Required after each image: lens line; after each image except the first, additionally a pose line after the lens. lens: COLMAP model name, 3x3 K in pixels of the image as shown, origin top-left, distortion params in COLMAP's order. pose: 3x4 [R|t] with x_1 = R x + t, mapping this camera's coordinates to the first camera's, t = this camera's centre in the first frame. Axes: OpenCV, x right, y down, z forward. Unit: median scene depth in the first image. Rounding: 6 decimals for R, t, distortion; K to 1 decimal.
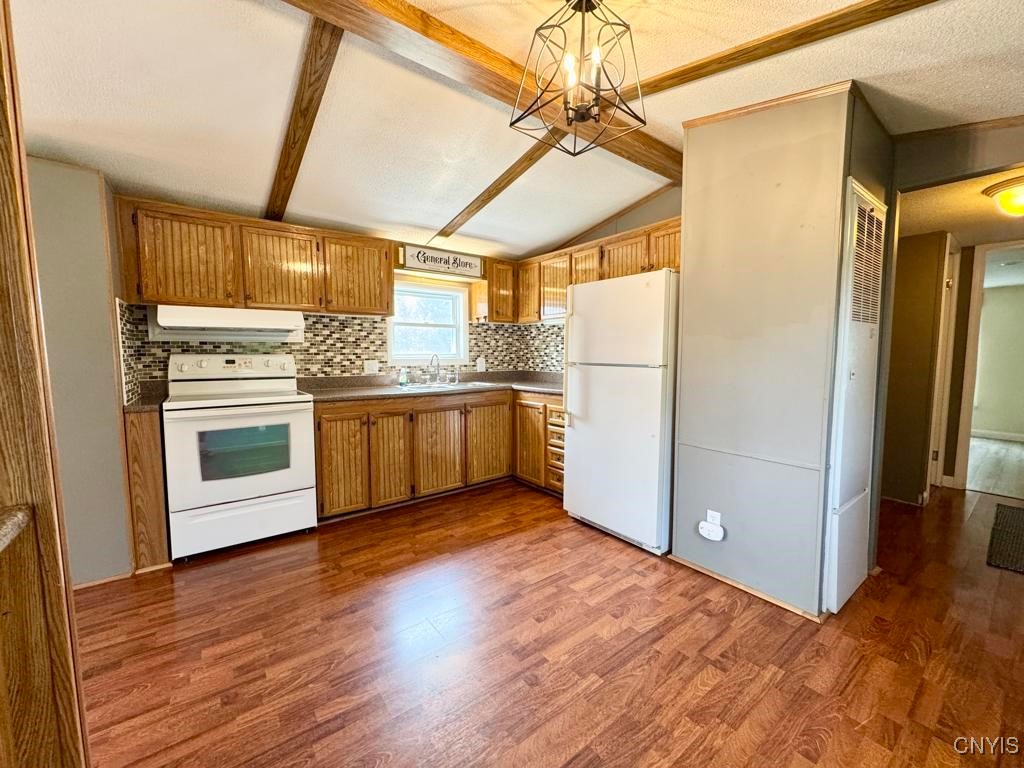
lens RADIAL K [[408.6, 0, 512.0], [0, 408.6, 384.0], [0, 0, 1]] dist [-0.001411, 0.000388]
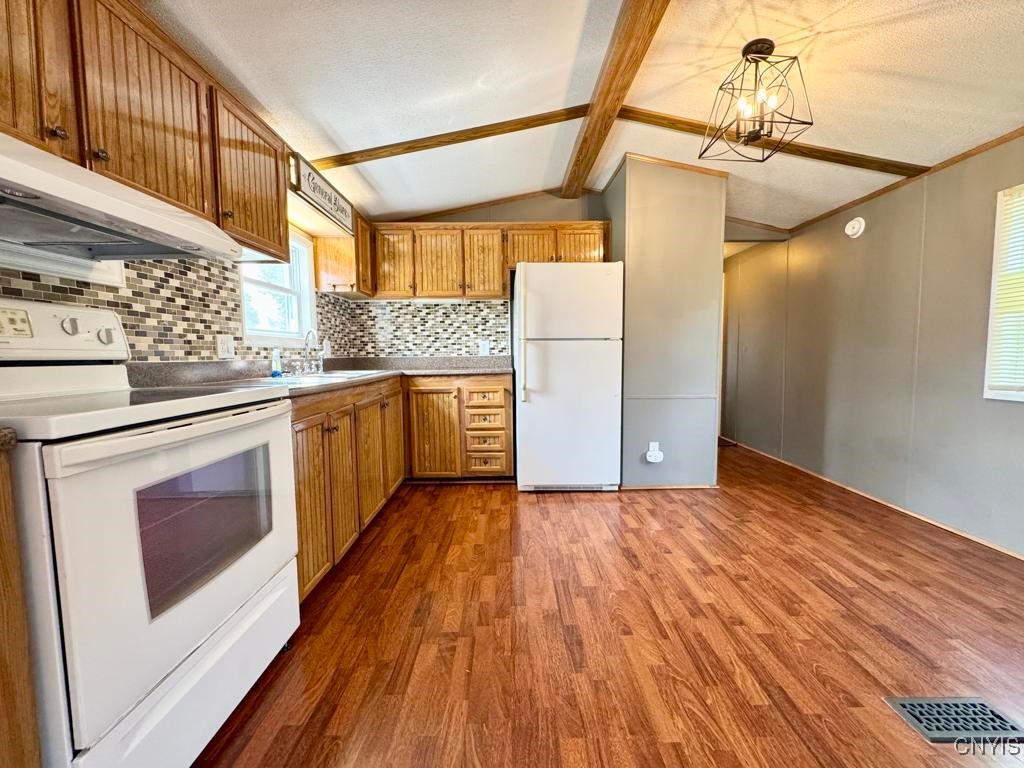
lens RADIAL K [[408.6, 0, 512.0], [0, 408.6, 384.0], [0, 0, 1]] dist [-0.001411, 0.000388]
pose [[0.599183, -0.066119, 0.797877, -0.657077], [0.071997, 0.996996, 0.028551, 0.027622], [-0.797368, 0.040338, 0.602144, 0.392509]]
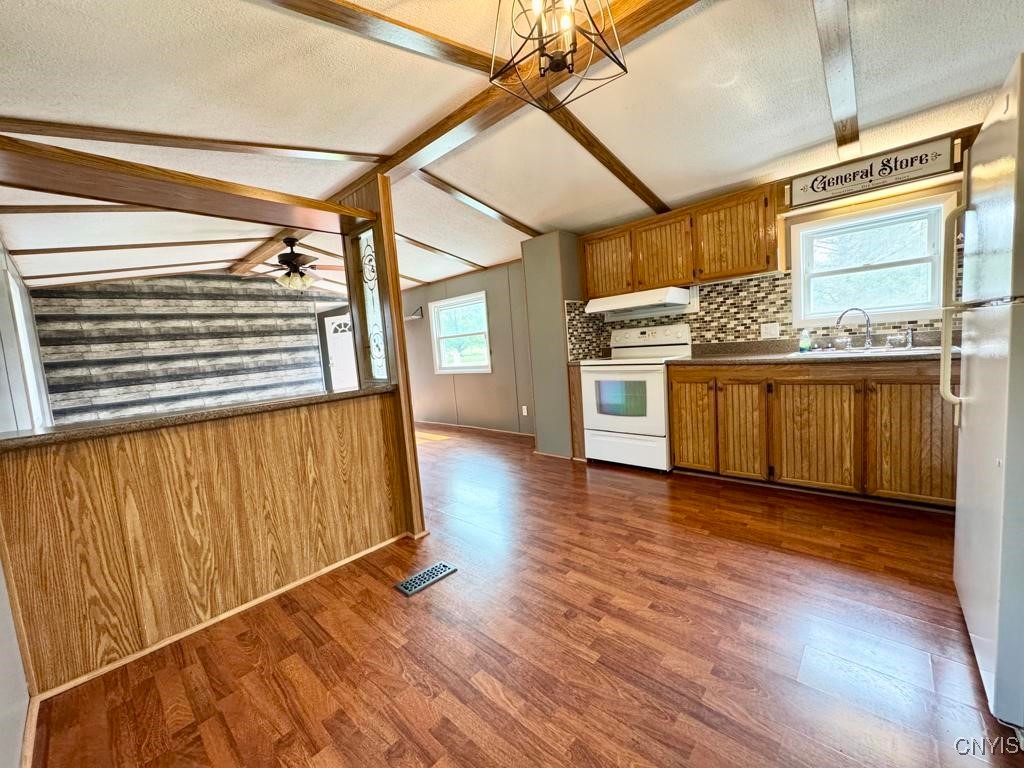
lens RADIAL K [[408.6, 0, 512.0], [0, 408.6, 384.0], [0, 0, 1]] dist [-0.001411, 0.000388]
pose [[0.169916, 0.077178, -0.982432, 0.529996], [-0.003512, 0.996970, 0.077713, 0.008734], [0.985452, -0.009755, 0.169672, 0.331149]]
